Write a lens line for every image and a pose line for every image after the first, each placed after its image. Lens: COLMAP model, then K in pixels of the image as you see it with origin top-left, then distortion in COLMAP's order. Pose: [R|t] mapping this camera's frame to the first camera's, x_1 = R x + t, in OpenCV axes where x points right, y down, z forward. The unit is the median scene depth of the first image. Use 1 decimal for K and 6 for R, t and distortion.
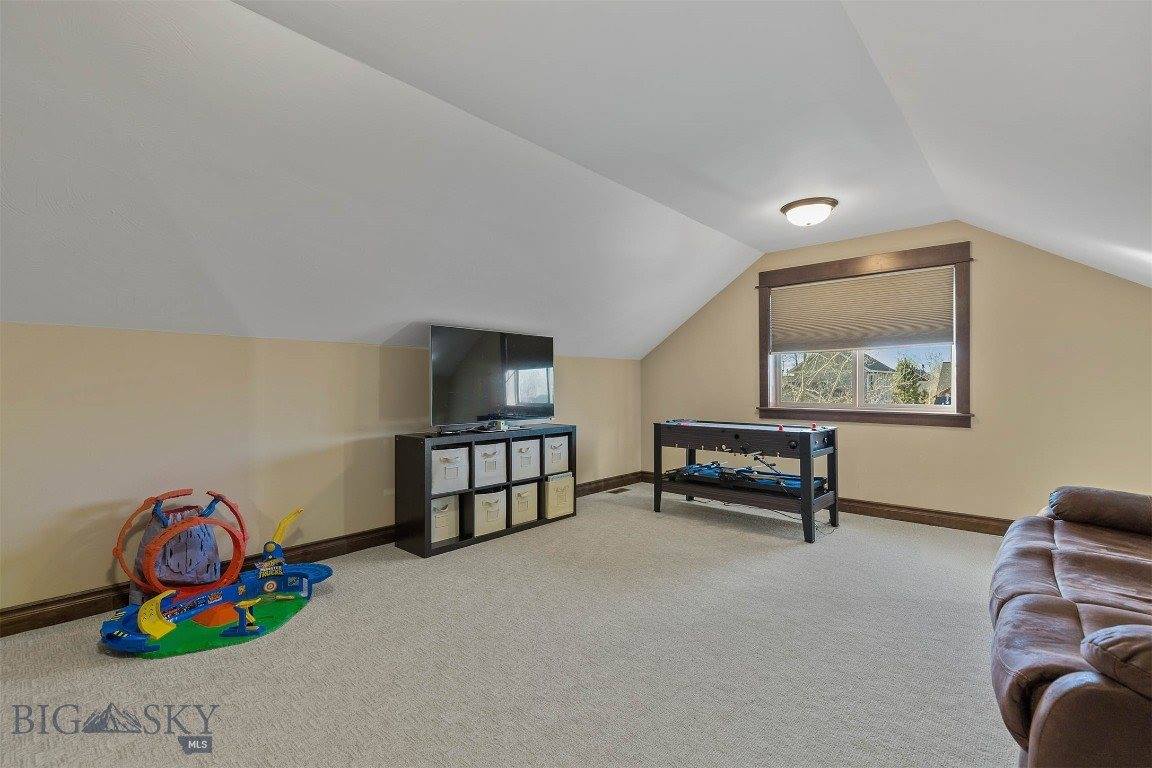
lens RADIAL K [[520.2, 0, 575.2], [0, 520.2, 393.7], [0, 0, 1]] dist [0.000822, -0.000462]
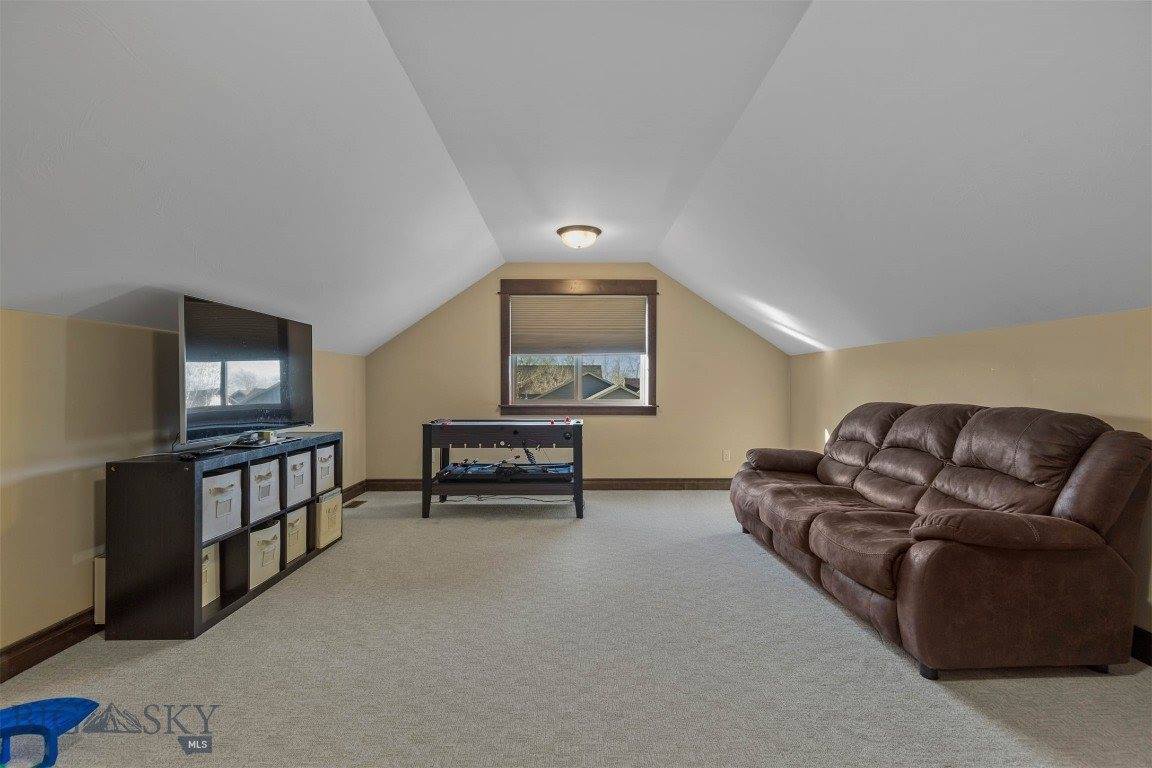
lens RADIAL K [[520.2, 0, 575.2], [0, 520.2, 393.7], [0, 0, 1]] dist [0.000822, -0.000462]
pose [[0.725347, -0.011158, 0.688293, -0.339789], [0.009039, 0.999937, 0.006684, -0.003070], [-0.688324, 0.001374, 0.725402, 0.143564]]
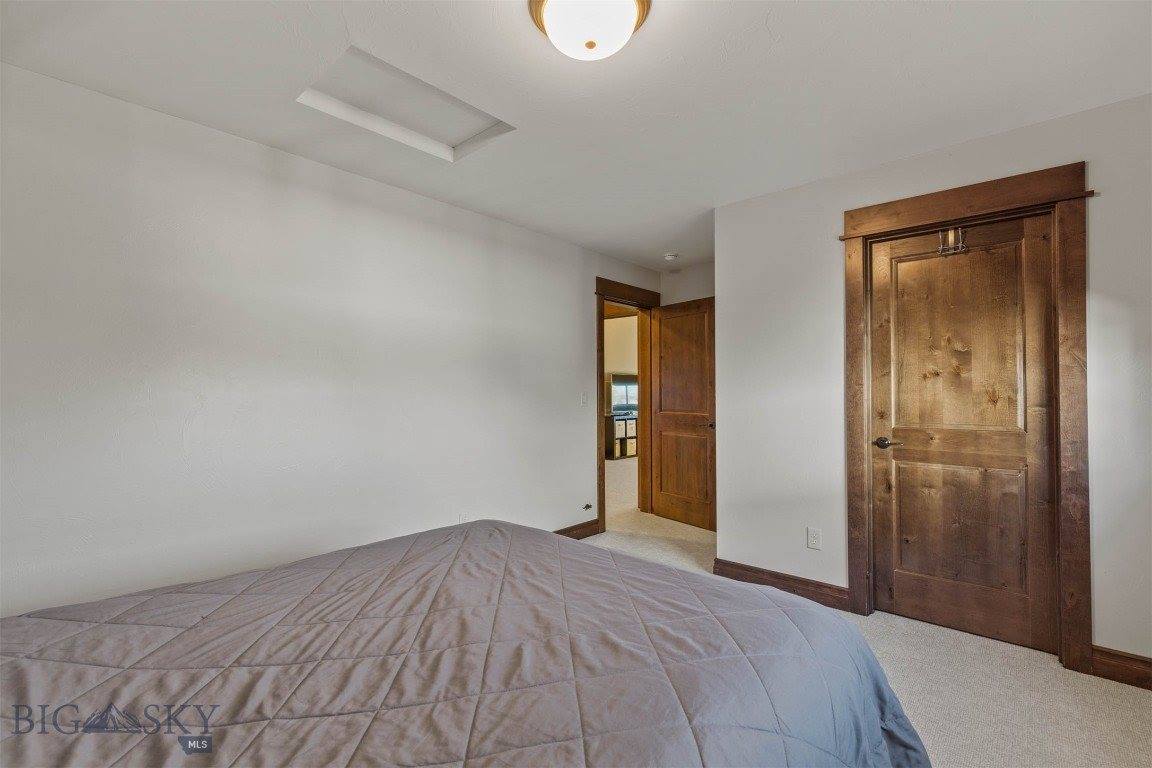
lens RADIAL K [[520.2, 0, 575.2], [0, 520.2, 393.7], [0, 0, 1]] dist [0.000822, -0.000462]
pose [[0.999148, -0.008831, 0.040309, -0.518693], [0.009030, 0.999948, -0.004770, -0.019925], [-0.040264, 0.005130, 0.999176, -1.477288]]
